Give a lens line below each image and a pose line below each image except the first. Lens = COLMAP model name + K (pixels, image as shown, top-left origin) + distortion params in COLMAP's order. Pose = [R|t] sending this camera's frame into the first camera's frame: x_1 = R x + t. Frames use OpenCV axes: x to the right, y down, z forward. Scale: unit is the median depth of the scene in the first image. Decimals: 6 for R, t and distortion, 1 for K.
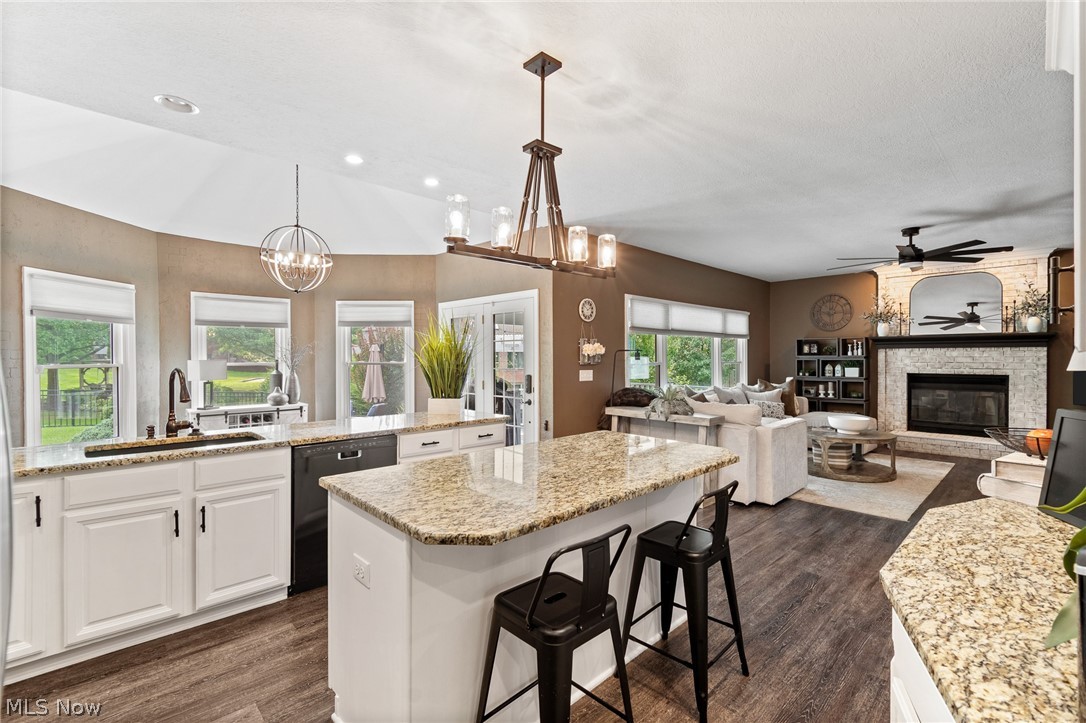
lens RADIAL K [[485.1, 0, 544.6], [0, 485.1, 360.9], [0, 0, 1]] dist [0.002381, -0.001308]
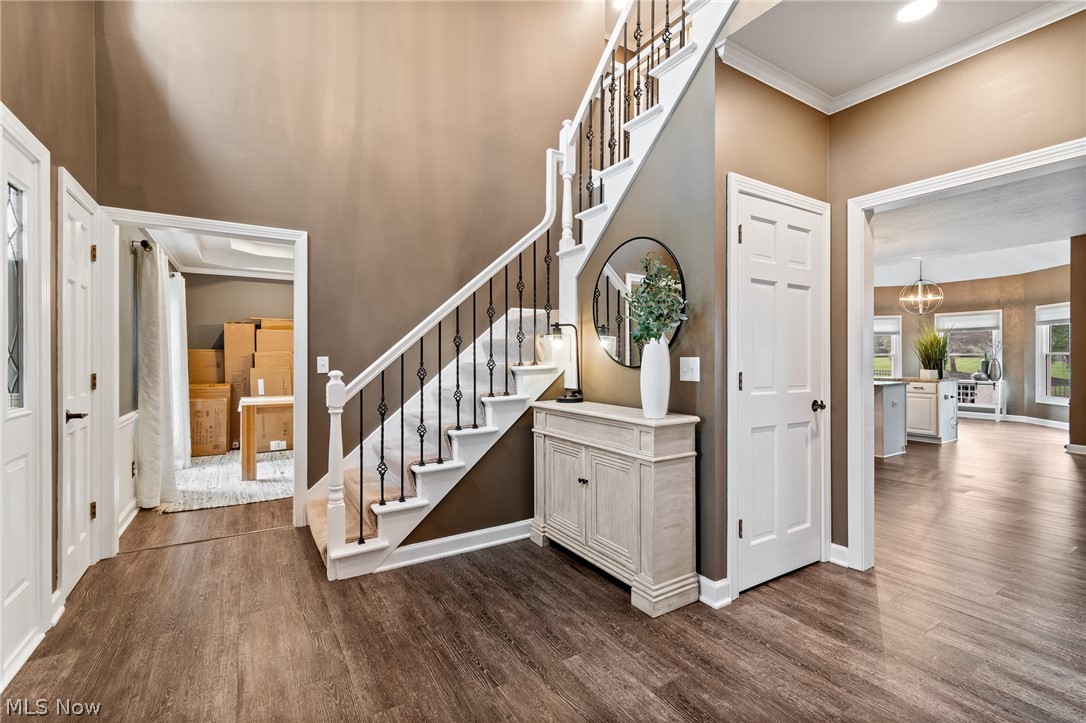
lens RADIAL K [[485.1, 0, 544.7], [0, 485.1, 358.8], [0, 0, 1]] dist [0.002381, -0.001308]
pose [[-0.204468, 0.003931, -0.978865, 1.166776], [-0.005006, 0.999975, 0.005062, 0.018968], [0.978860, 0.005935, -0.204443, -0.037873]]
